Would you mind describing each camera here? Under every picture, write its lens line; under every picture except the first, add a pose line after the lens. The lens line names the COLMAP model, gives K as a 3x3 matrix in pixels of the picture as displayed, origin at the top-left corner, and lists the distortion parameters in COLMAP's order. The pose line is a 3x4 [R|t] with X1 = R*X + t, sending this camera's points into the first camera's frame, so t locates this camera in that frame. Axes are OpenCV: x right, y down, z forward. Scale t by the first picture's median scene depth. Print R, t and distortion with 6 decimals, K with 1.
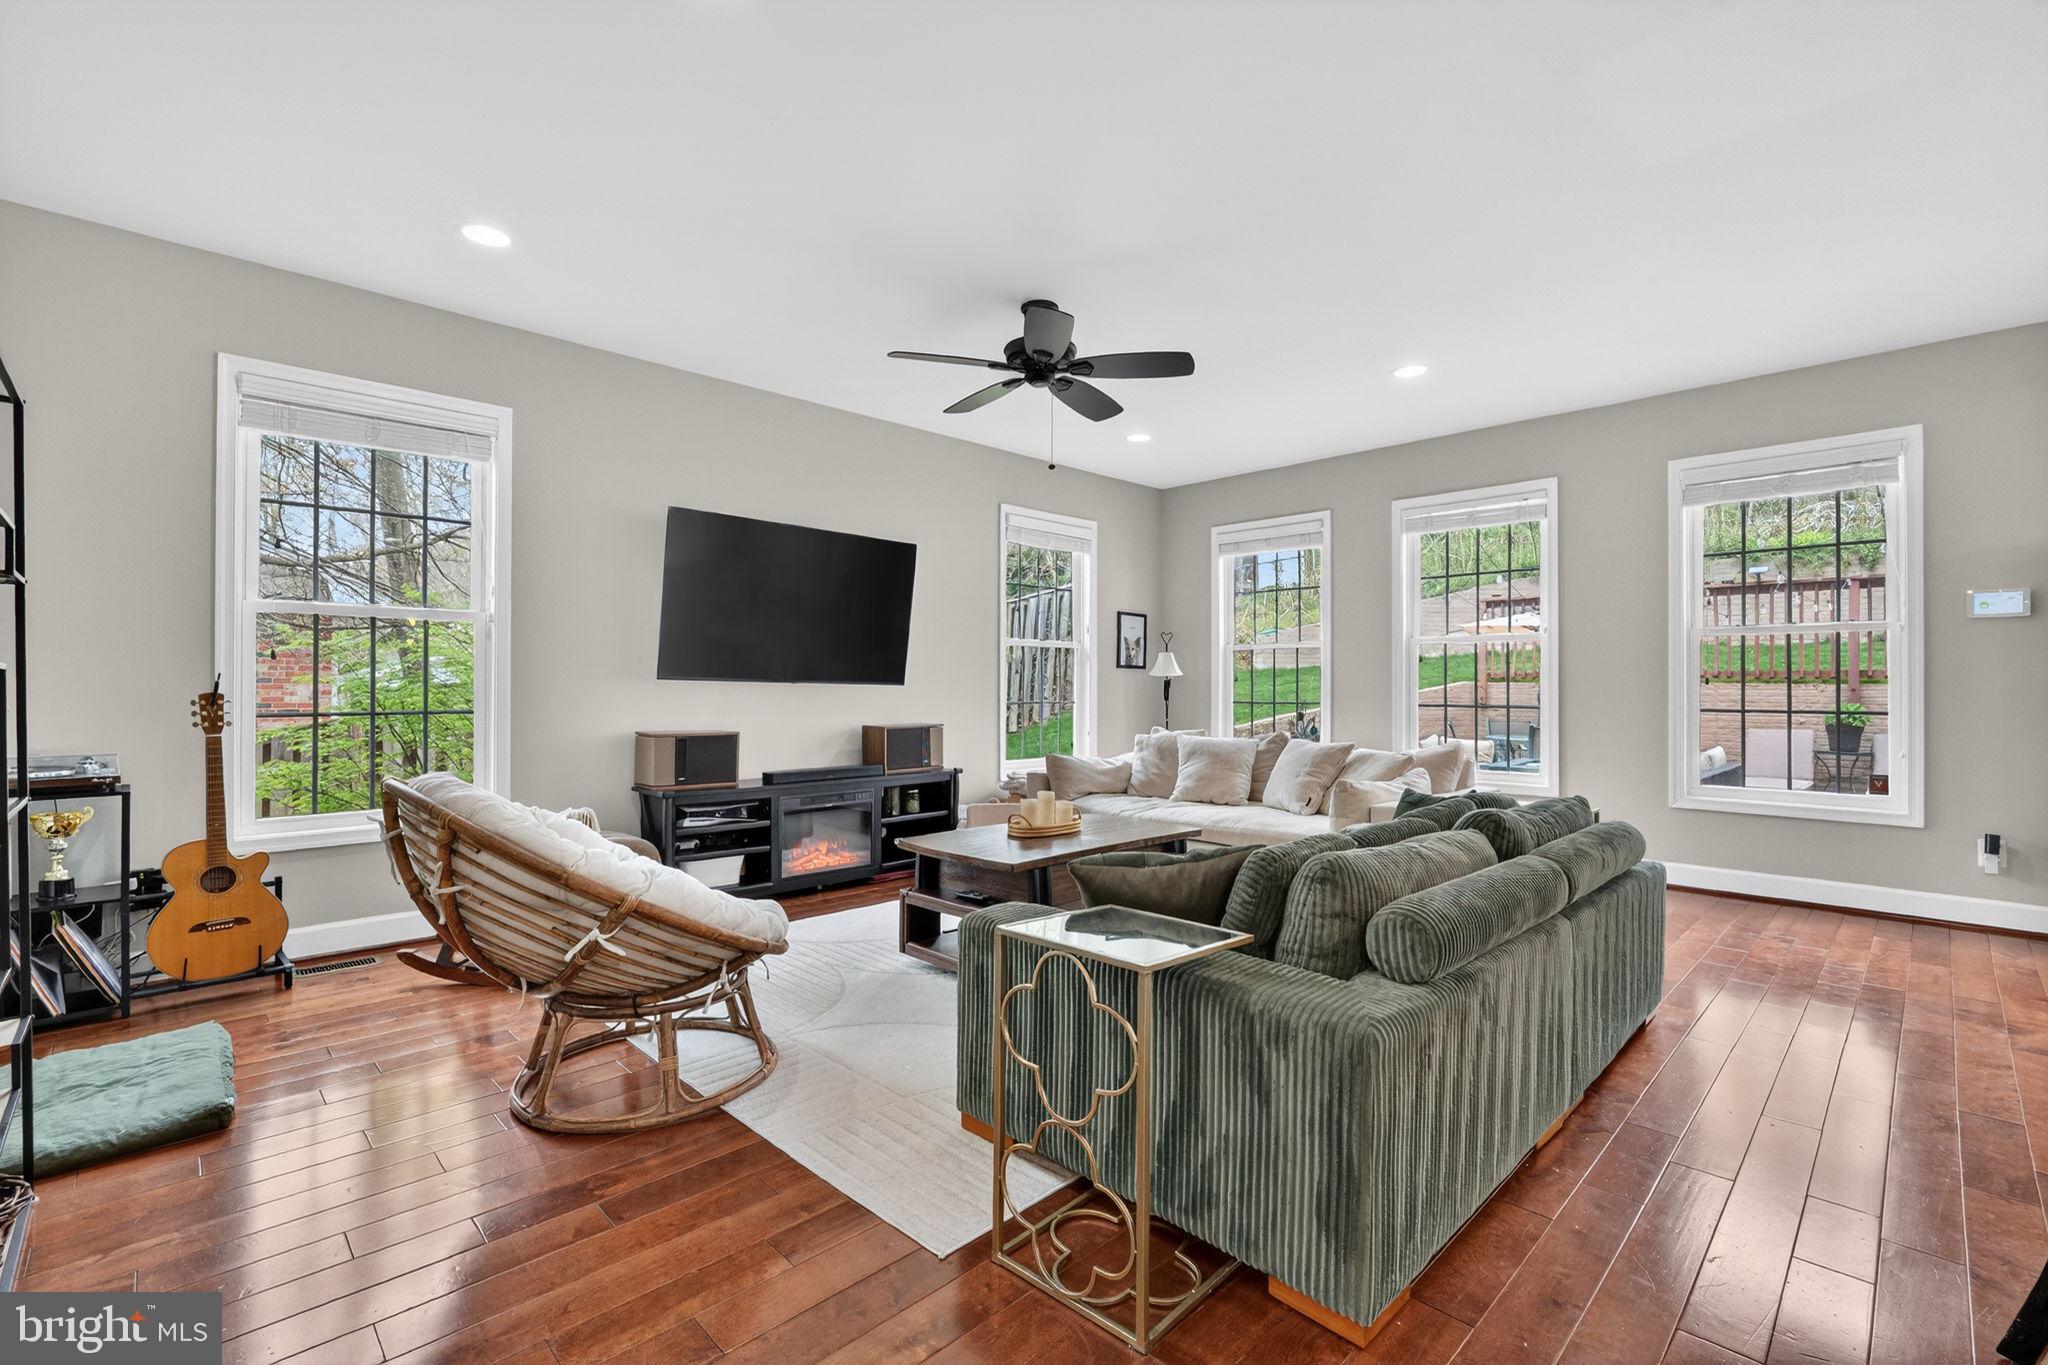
lens RADIAL K [[893.5, 0, 1032.3], [0, 893.5, 679.4], [0, 0, 1]] dist [-0.007503, 0.001086]
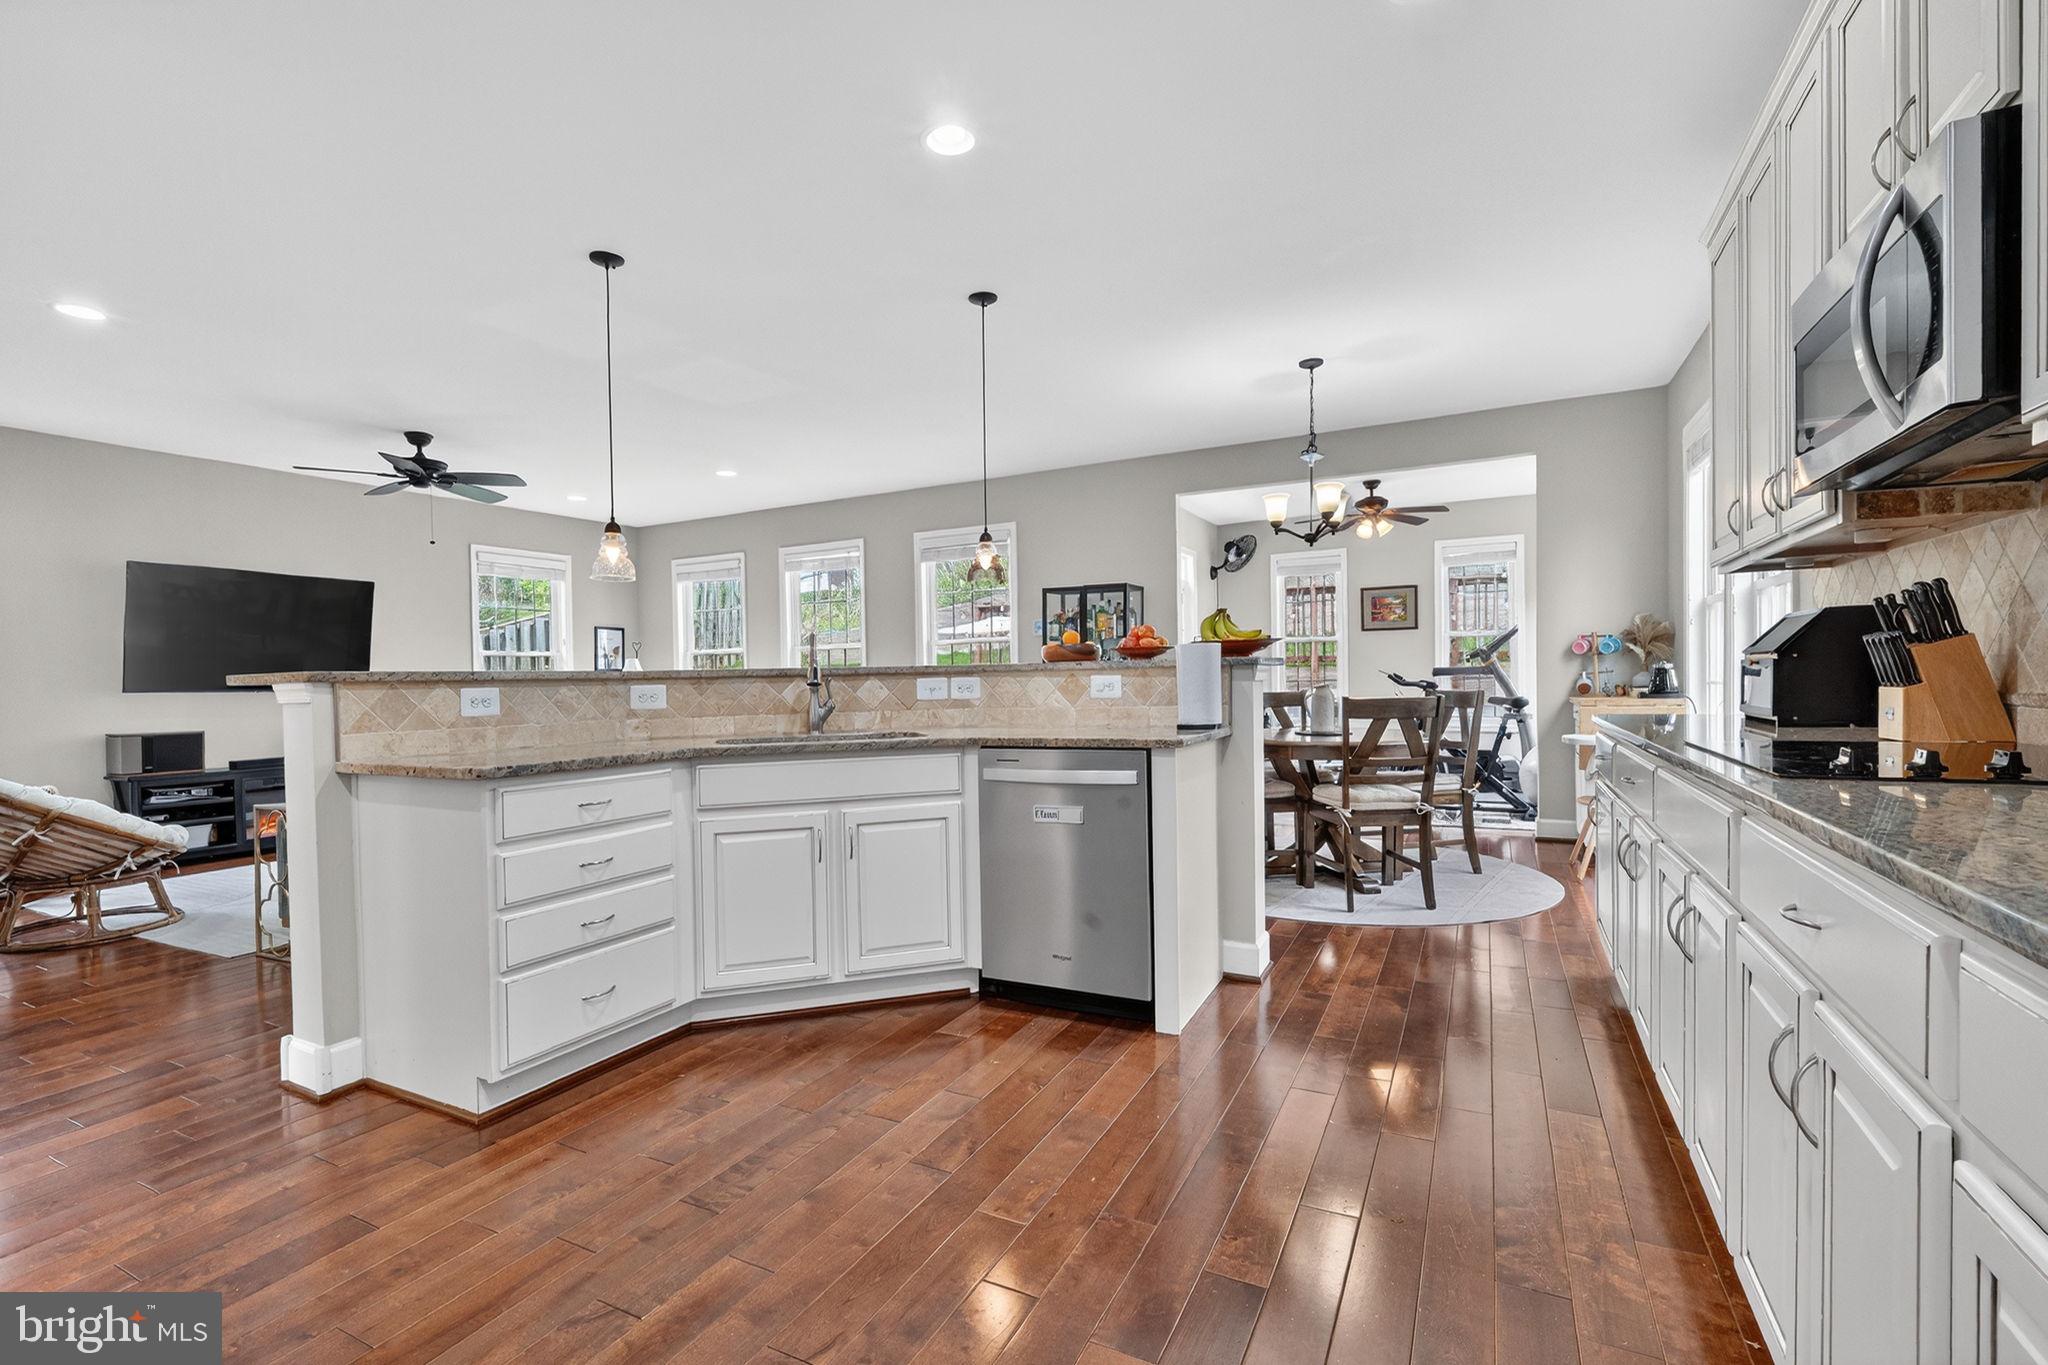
lens RADIAL K [[927.3, 0, 991.0], [0, 927.3, 689.0], [0, 0, 1]] dist [-0.008625, 0.000010]
pose [[0.958127, -0.028894, 0.284883, 0.411015], [0.023933, 0.999495, 0.020881, -0.003979], [-0.285342, -0.013189, 0.958335, -0.650327]]
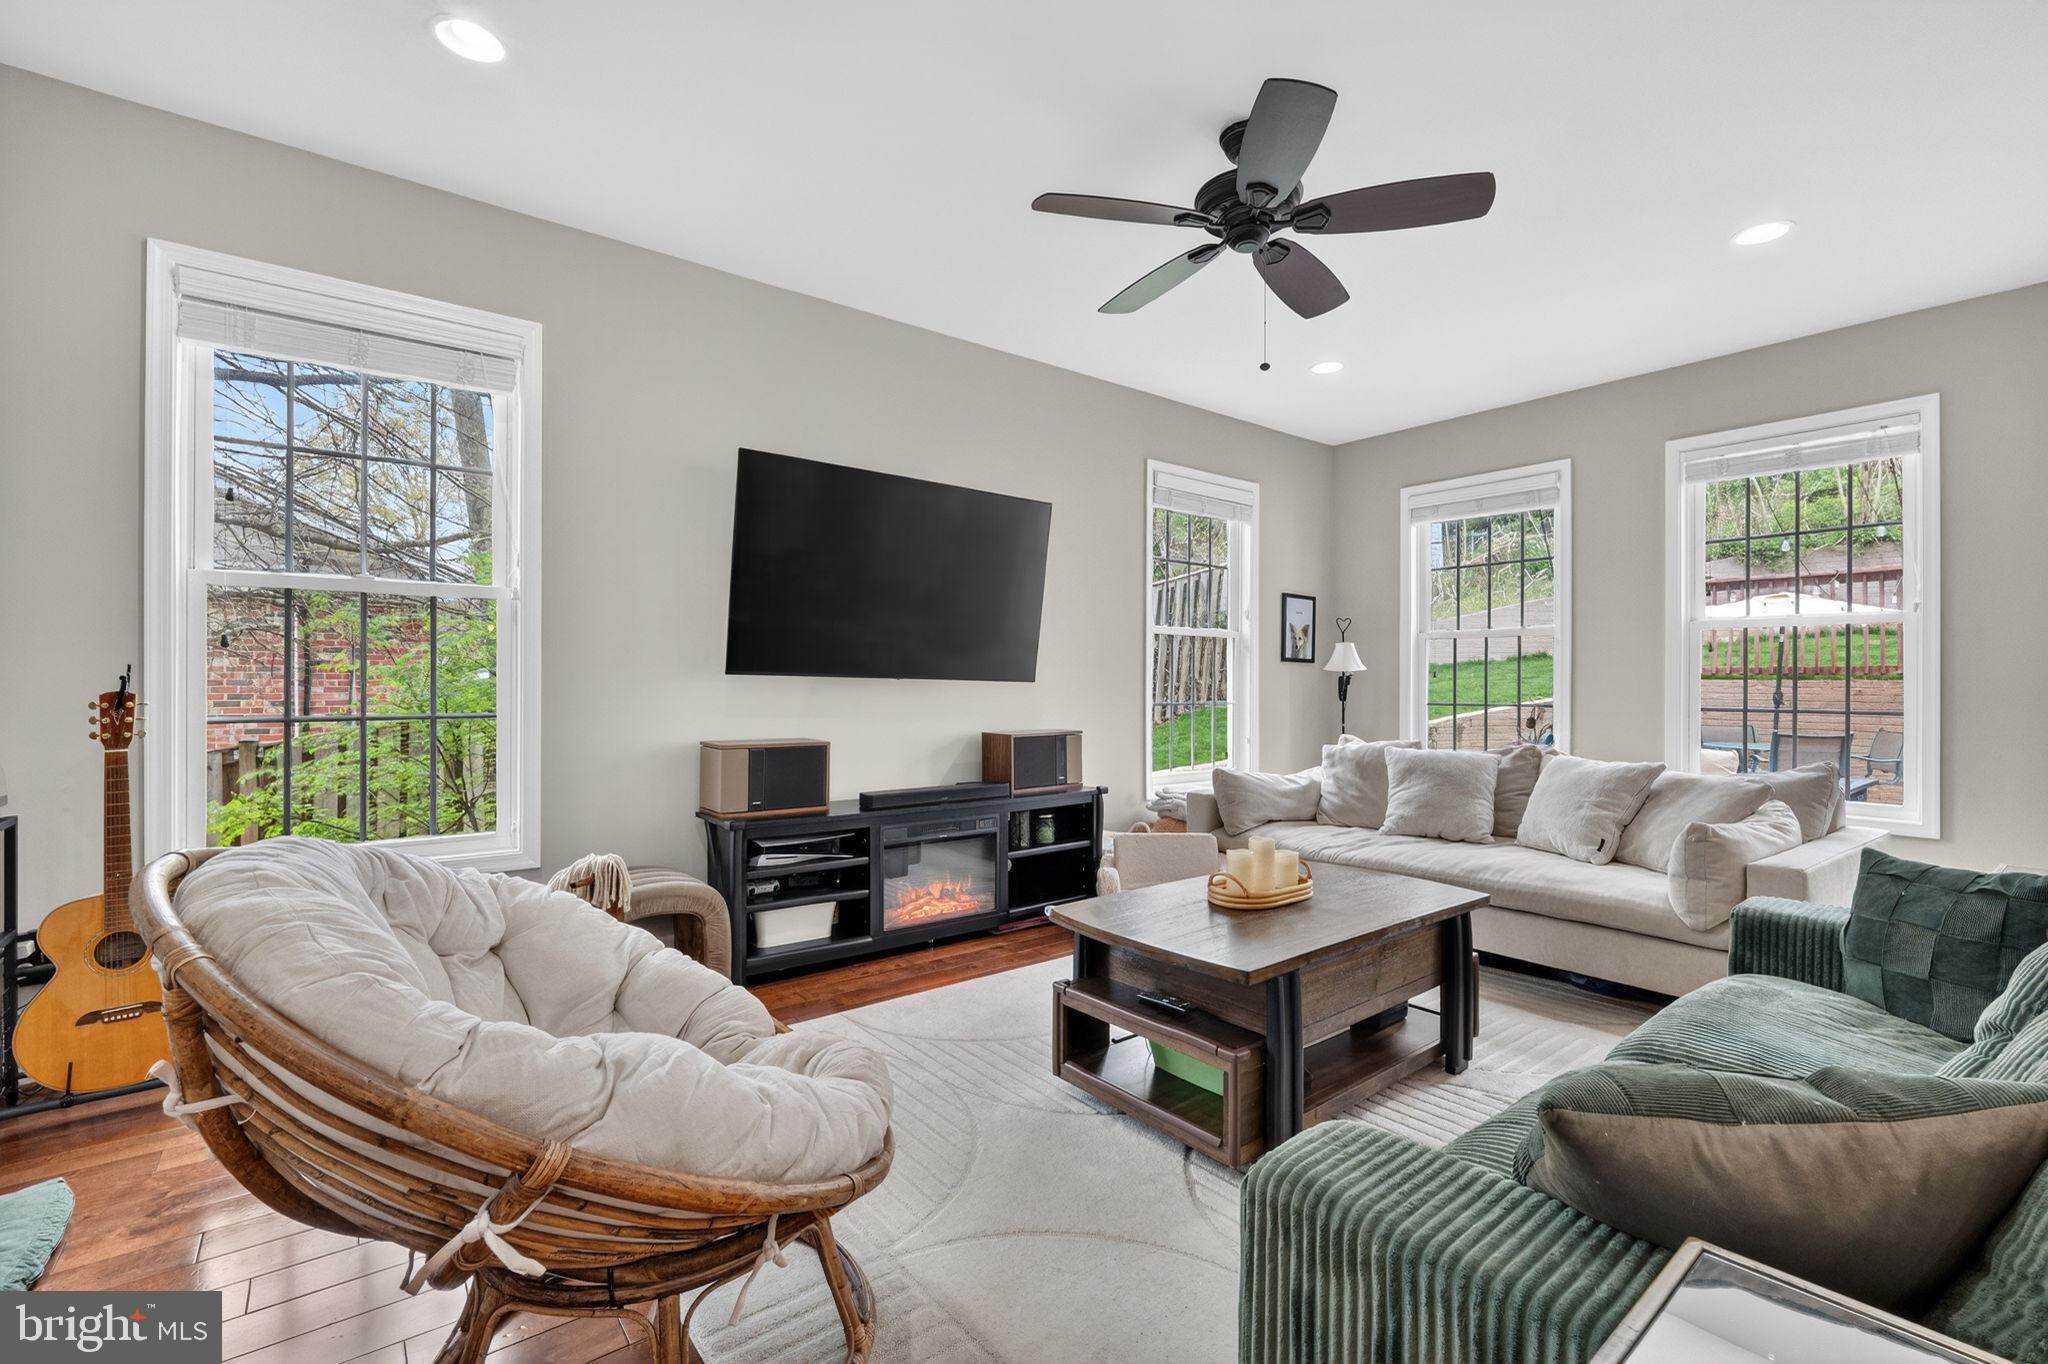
lens RADIAL K [[893.5, 0, 1039.1], [0, 893.5, 685.3], [0, 0, 1]] dist [-0.007503, 0.001086]
pose [[0.994716, 0.001263, -0.102655, -0.069659], [-0.000242, 0.999950, 0.009959, 0.001658], [0.102663, -0.009882, 0.994667, 0.254413]]
